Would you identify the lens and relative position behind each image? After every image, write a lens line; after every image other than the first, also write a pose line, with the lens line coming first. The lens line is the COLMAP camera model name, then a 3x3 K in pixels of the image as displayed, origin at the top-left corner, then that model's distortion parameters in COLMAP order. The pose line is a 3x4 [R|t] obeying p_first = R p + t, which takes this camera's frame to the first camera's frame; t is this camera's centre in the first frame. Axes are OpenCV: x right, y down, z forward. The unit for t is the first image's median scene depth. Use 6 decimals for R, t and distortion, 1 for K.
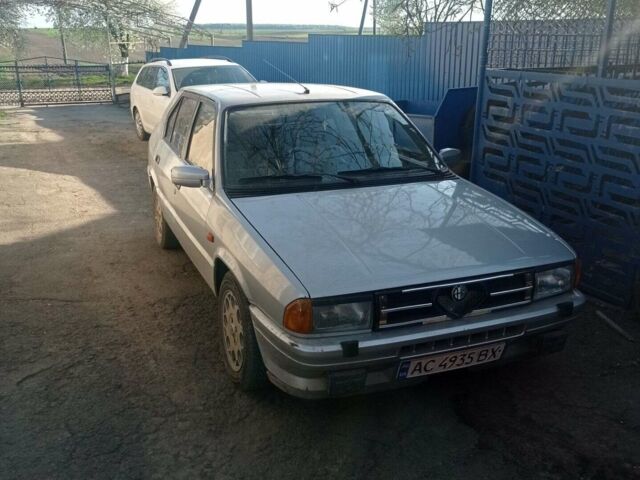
lens RADIAL K [[639.9, 0, 316.2], [0, 639.9, 238.6], [0, 0, 1]] dist [0.020694, 0.000000]
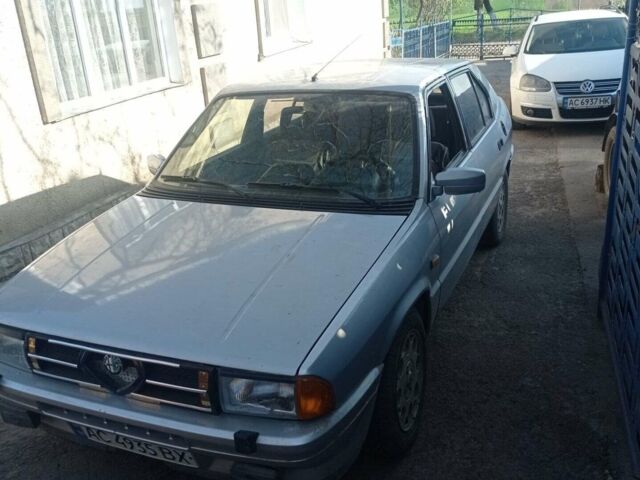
lens RADIAL K [[639.9, 0, 320.5], [0, 639.9, 243.0], [0, 0, 1]] dist [0.020694, 0.000000]
pose [[0.712527, 0.211146, -0.669121, 0.706578], [-0.154278, 0.977454, 0.144158, -0.168626], [0.684473, 0.000514, 0.729038, 0.467129]]
